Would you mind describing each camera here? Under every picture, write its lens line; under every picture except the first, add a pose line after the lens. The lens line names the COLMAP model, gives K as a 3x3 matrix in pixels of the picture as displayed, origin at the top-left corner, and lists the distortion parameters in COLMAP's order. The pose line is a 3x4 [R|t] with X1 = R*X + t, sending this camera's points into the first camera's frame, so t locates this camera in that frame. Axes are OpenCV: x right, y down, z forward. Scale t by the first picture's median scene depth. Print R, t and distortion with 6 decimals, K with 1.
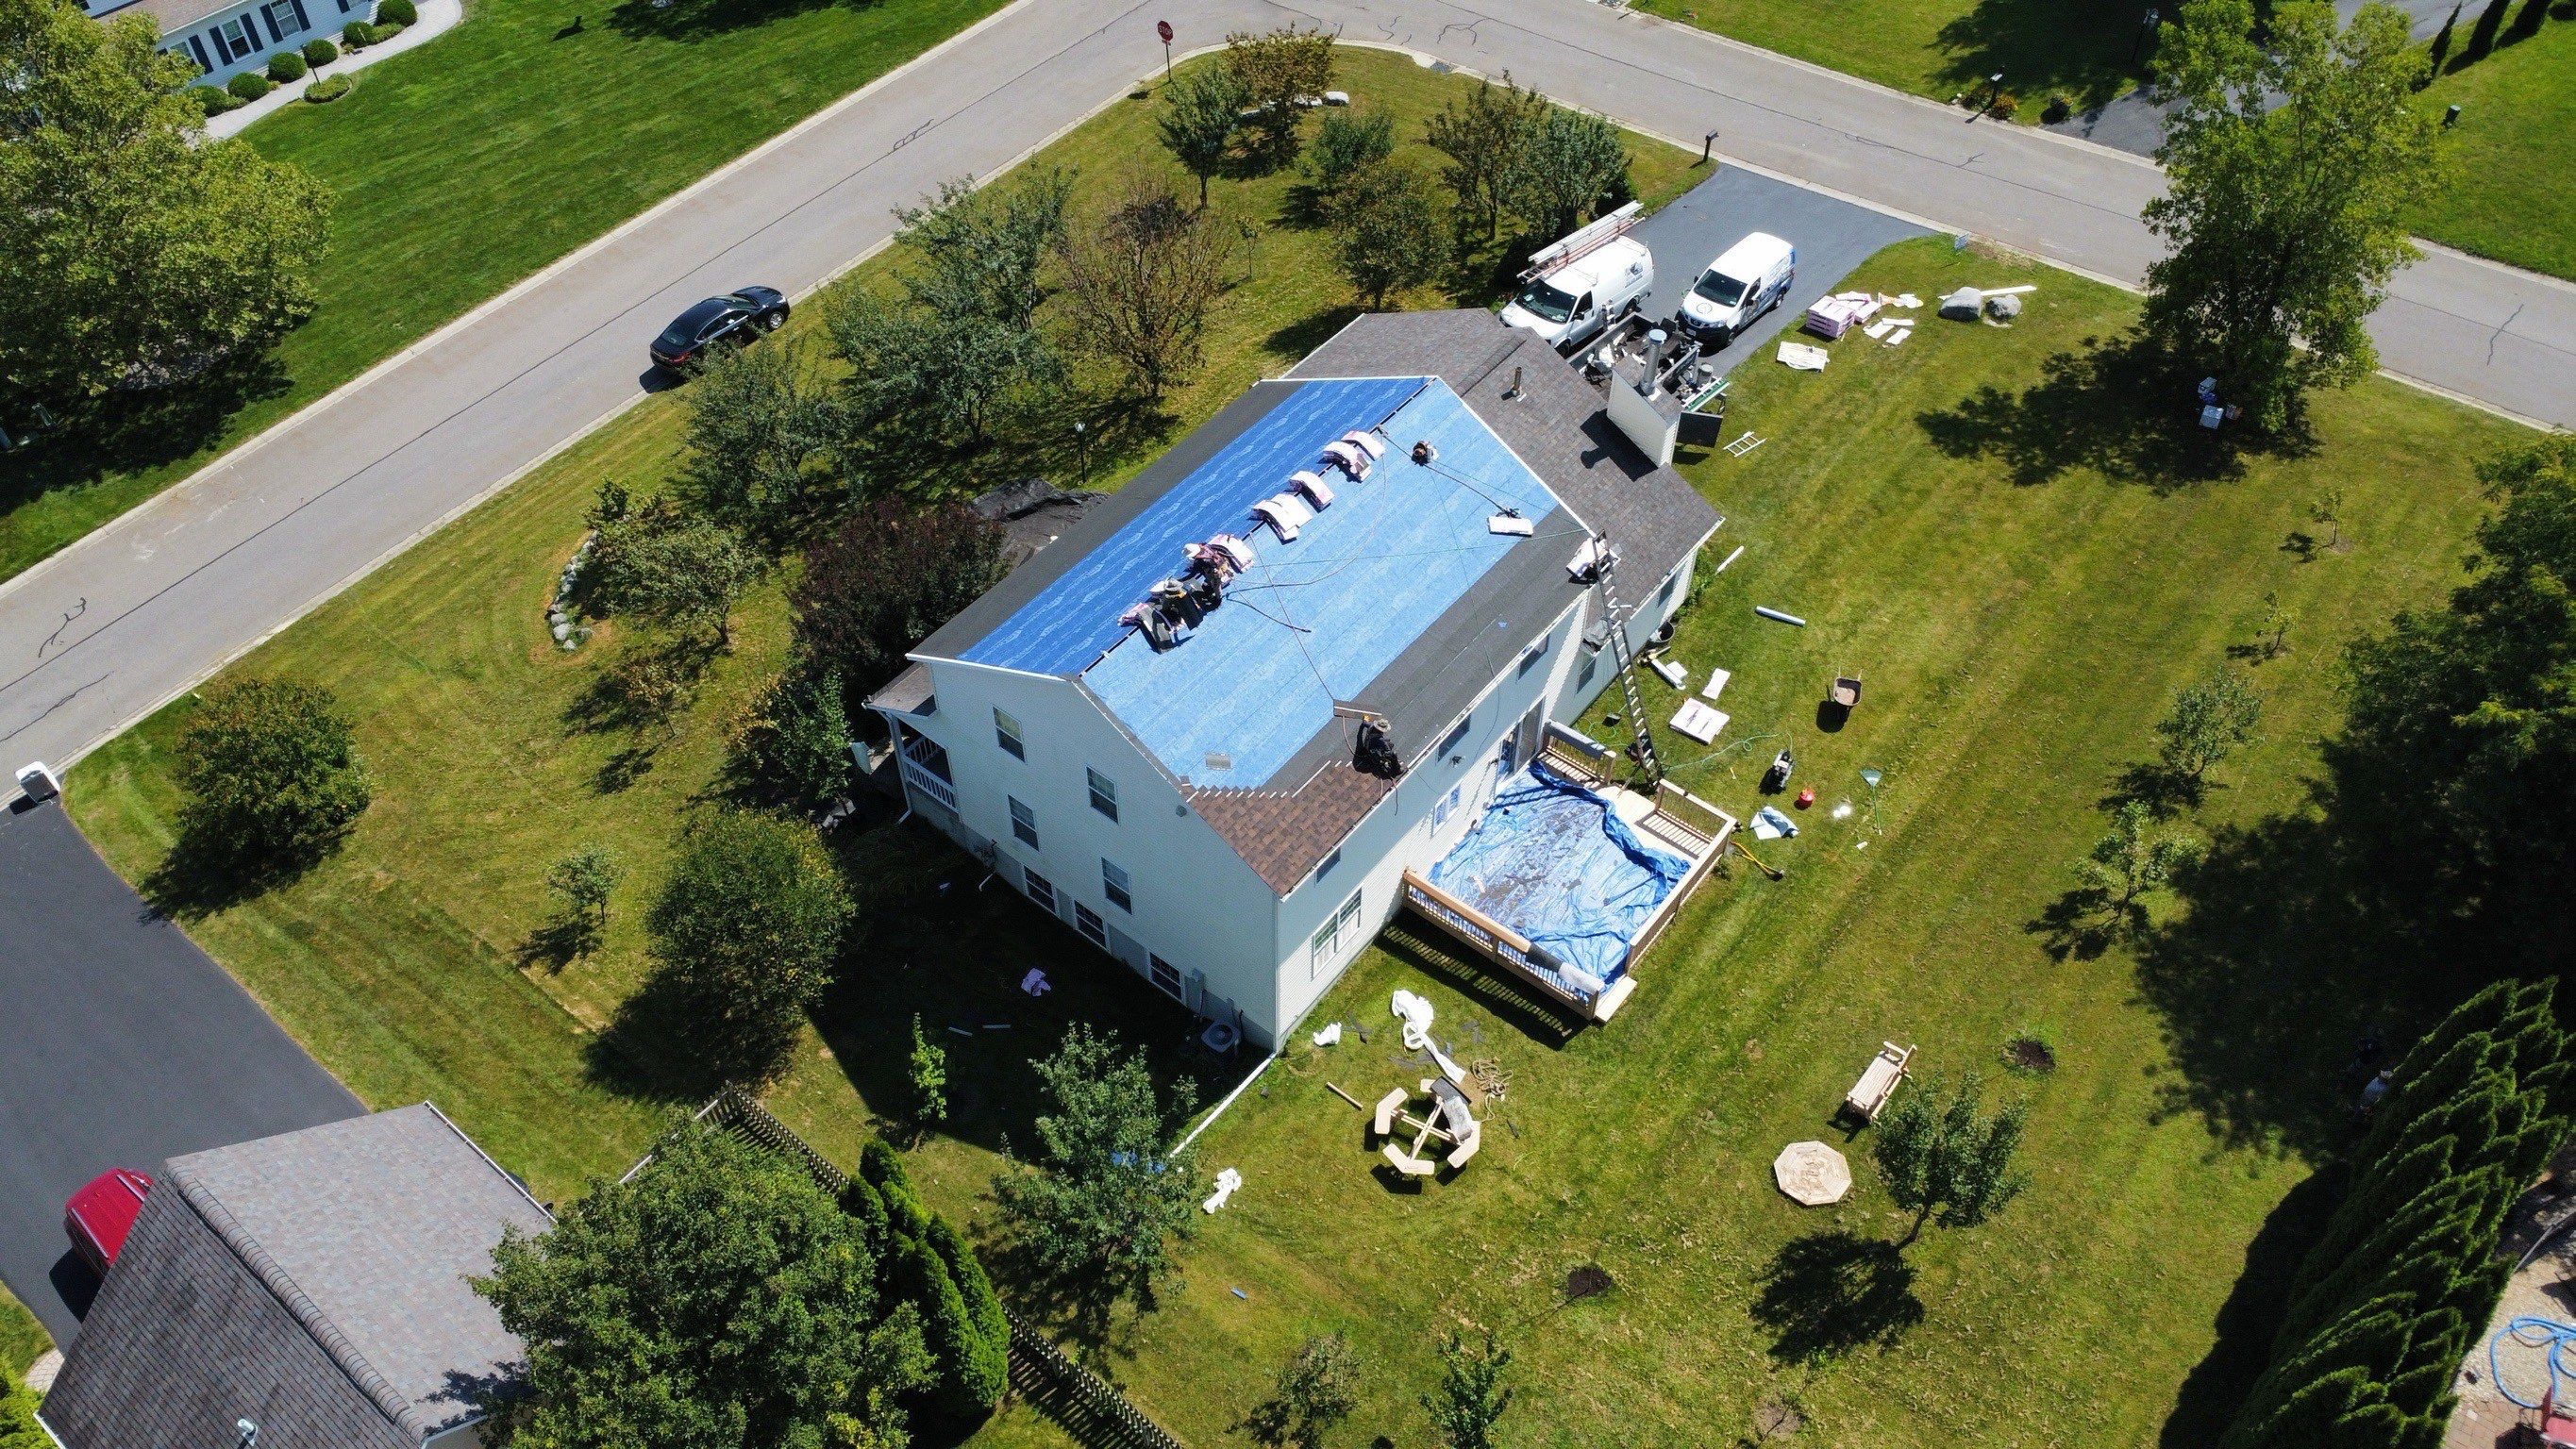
lens RADIAL K [[1884.5, 0, 1287.2], [0, 1884.5, 722.3], [0, 0, 1]] dist [-0.013114, -0.019899]
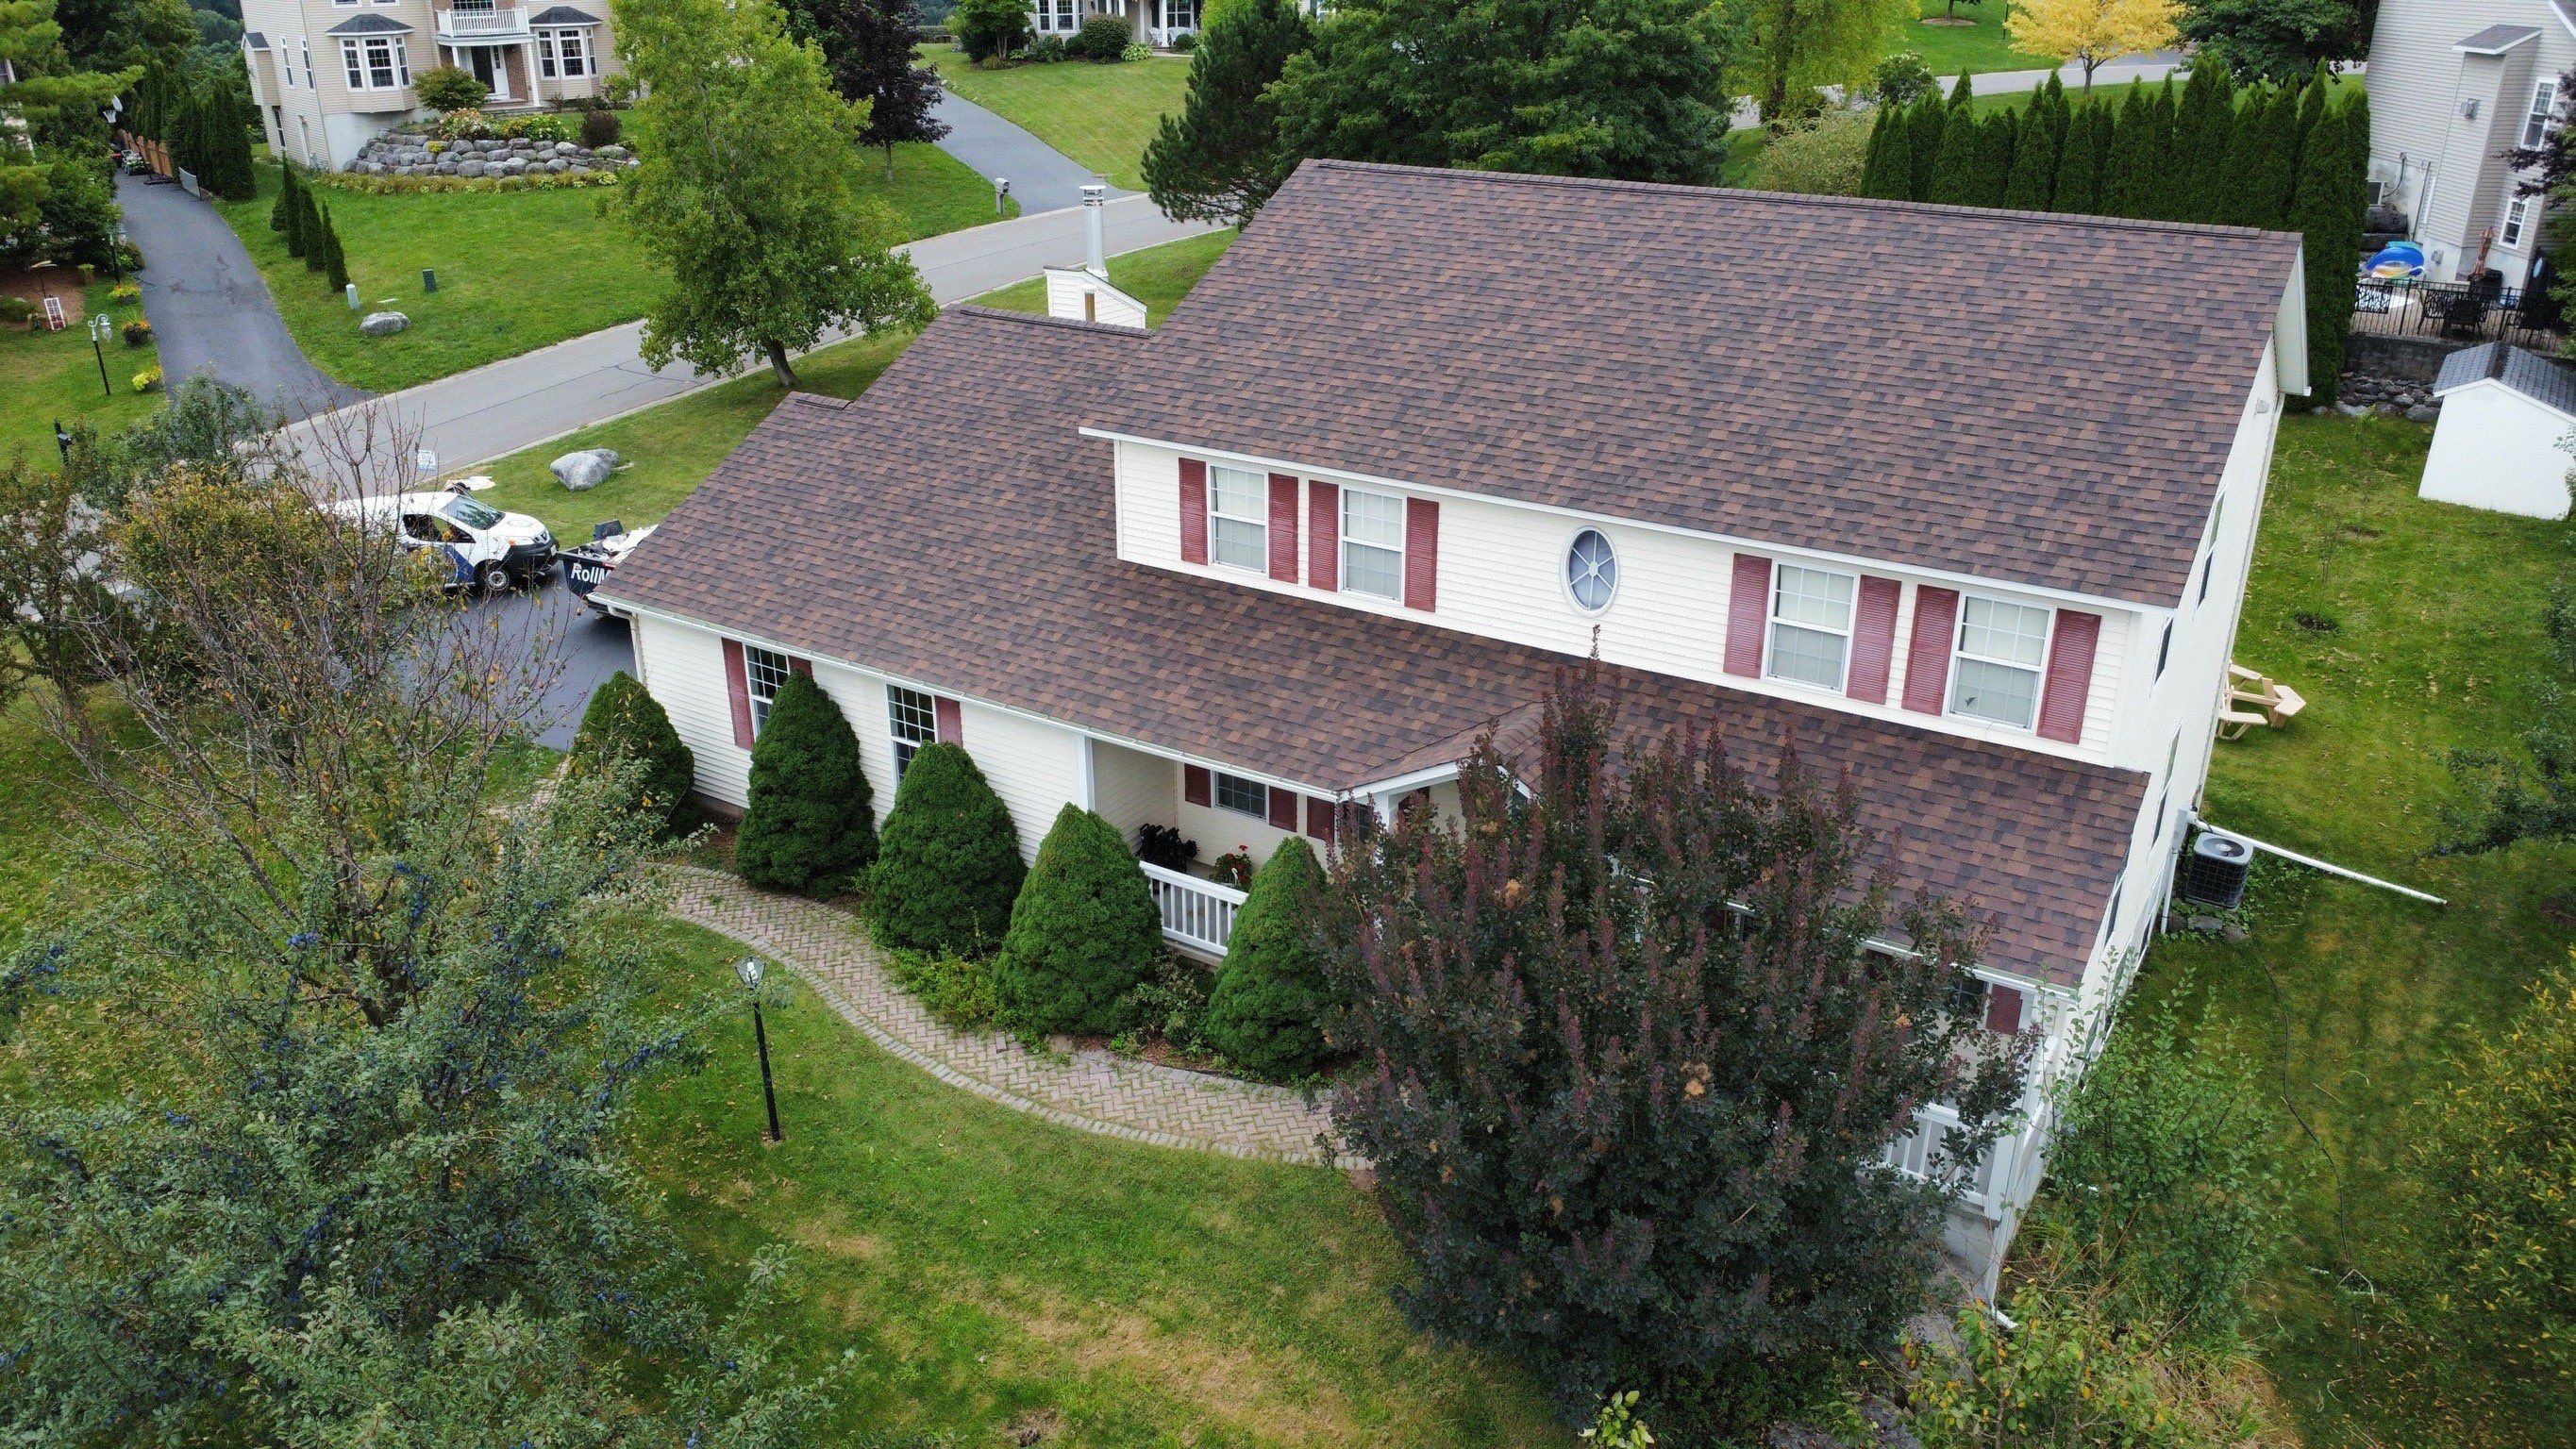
lens RADIAL K [[1884.5, 0, 1277.6], [0, 1884.5, 706.7], [0, 0, 1]] dist [-0.013114, -0.019899]
pose [[-0.099495, -0.360879, 0.927290, -0.587043], [0.734467, 0.602089, 0.313124, -0.292723], [-0.671311, 0.712218, 0.205149, 1.103114]]
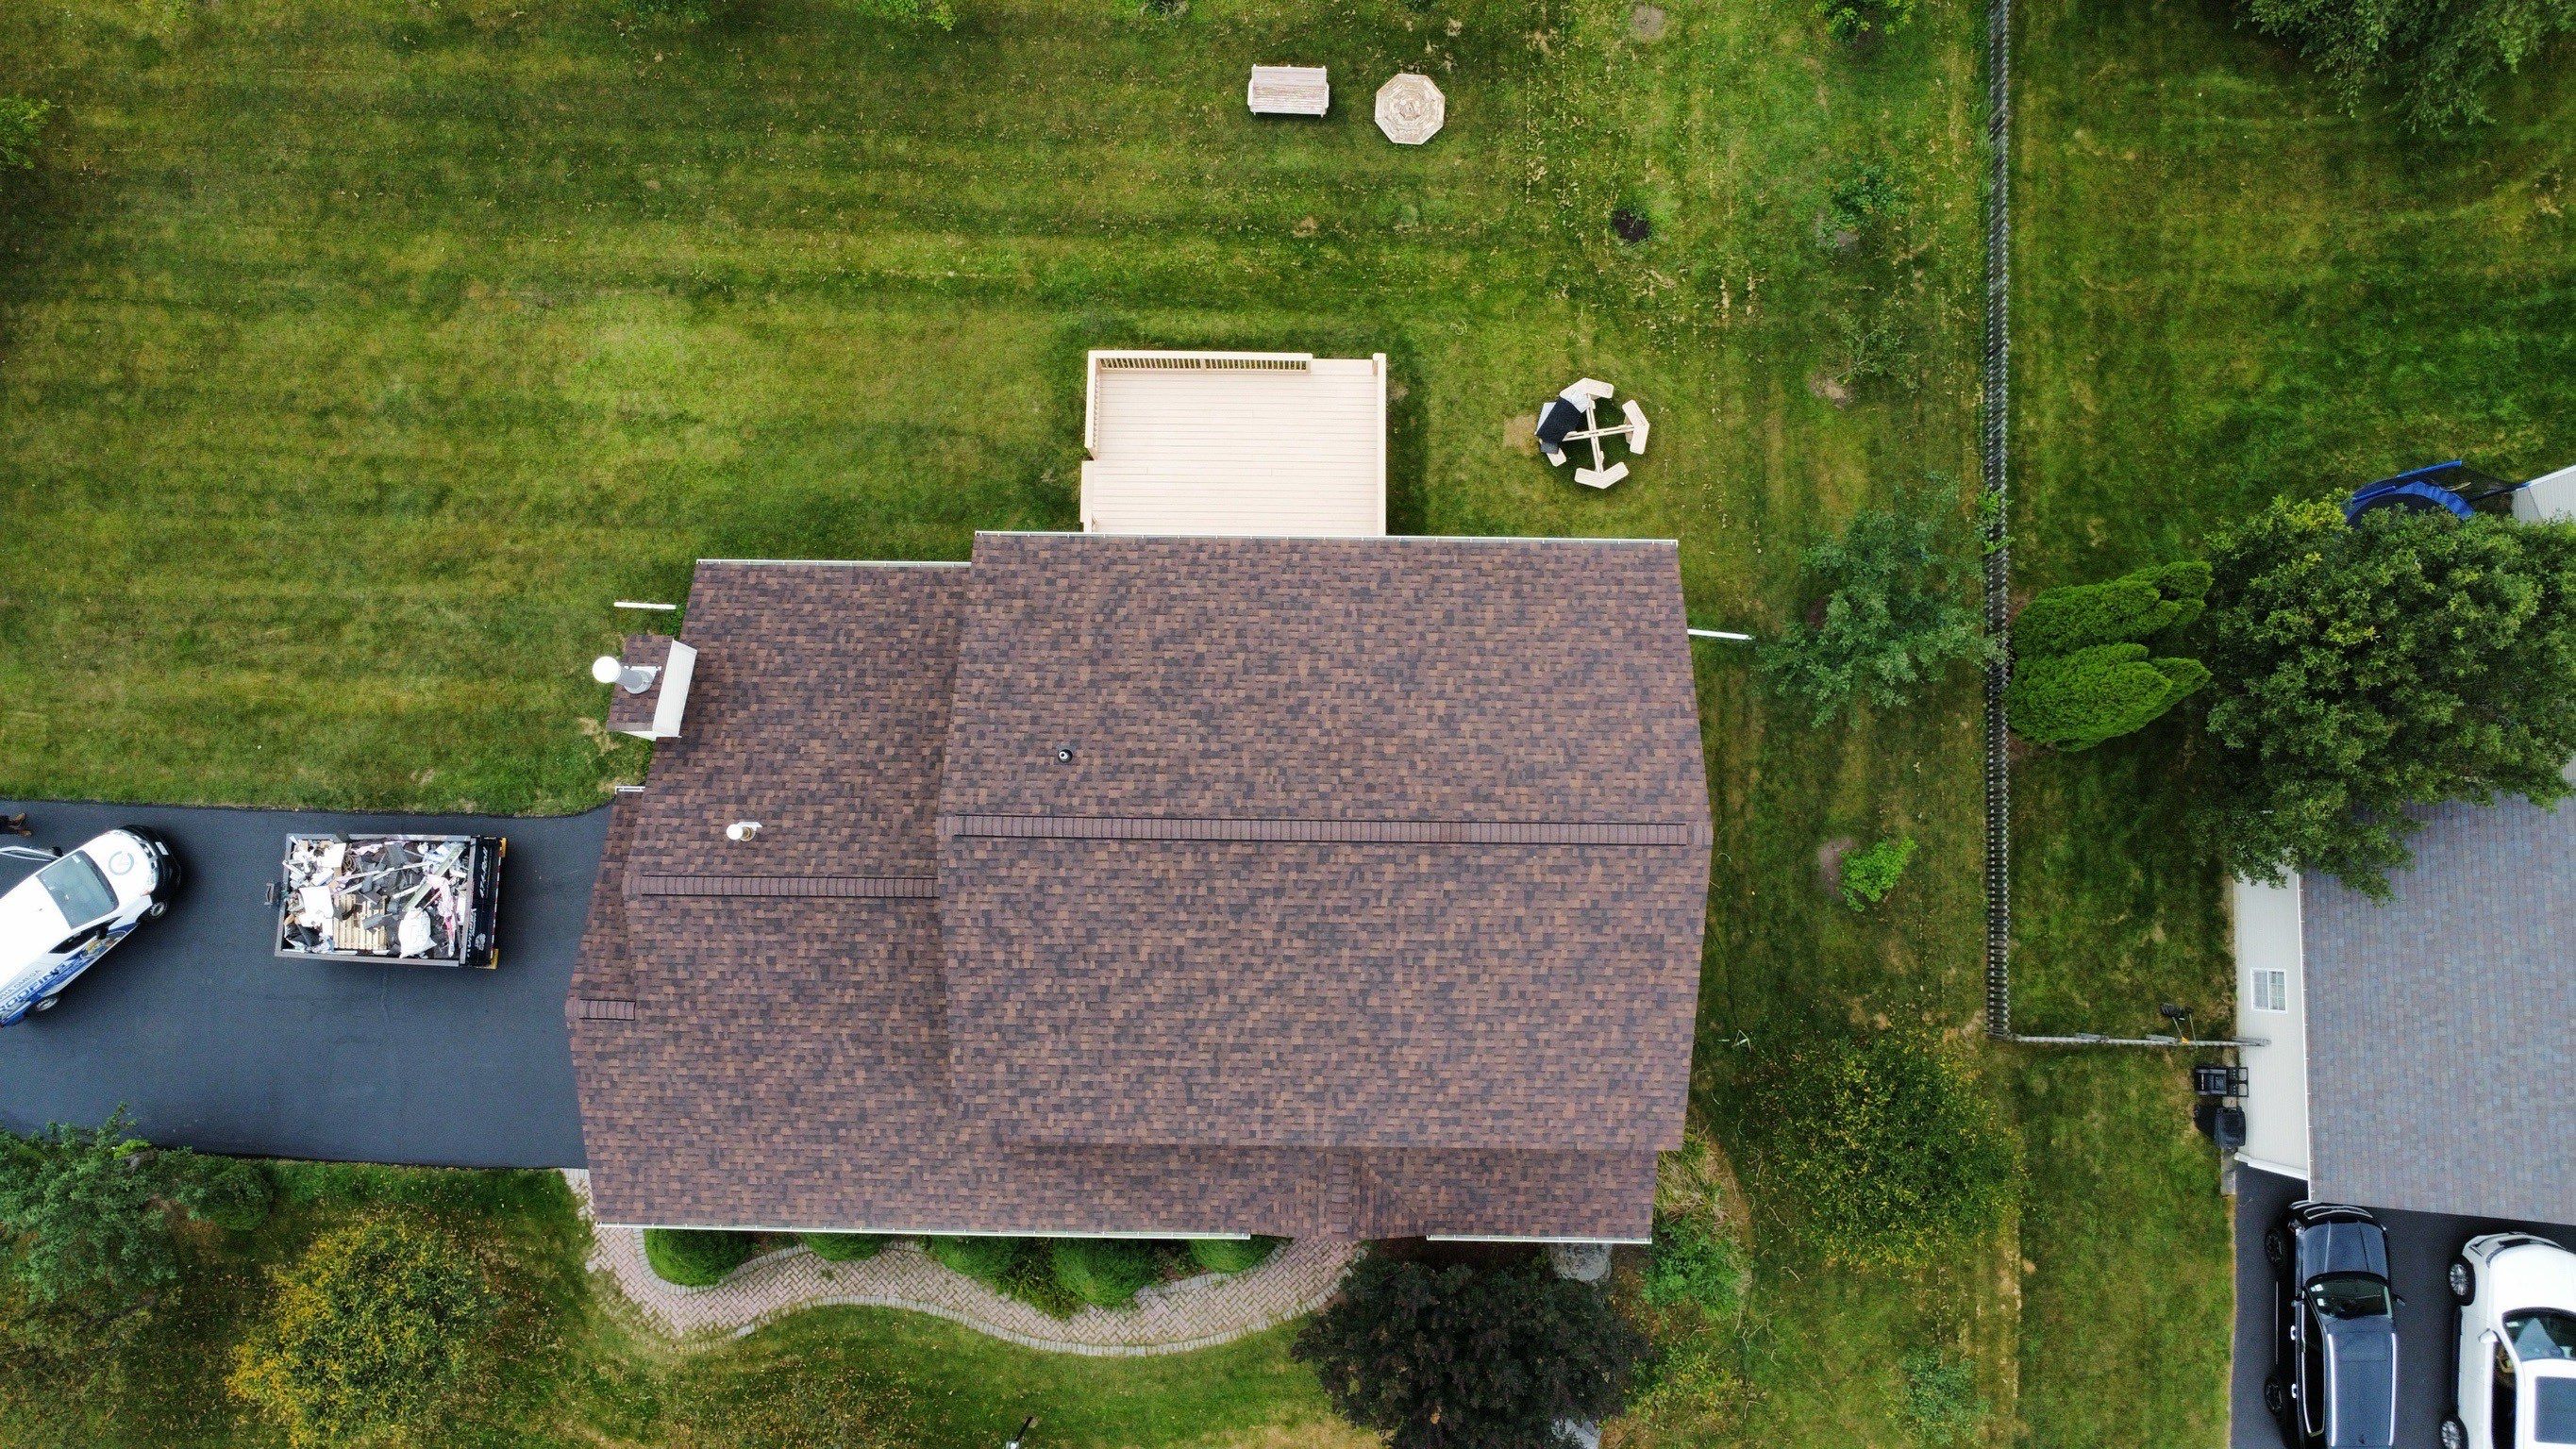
lens RADIAL K [[1884.5, 0, 1301.1], [0, 1884.5, 738.0], [0, 0, 1]] dist [-0.013114, -0.019899]
pose [[-0.613979, -0.783651, 0.094446, -0.049197], [0.586091, -0.372472, 0.719557, -0.640112], [-0.528703, 0.497147, 0.687981, 0.480759]]
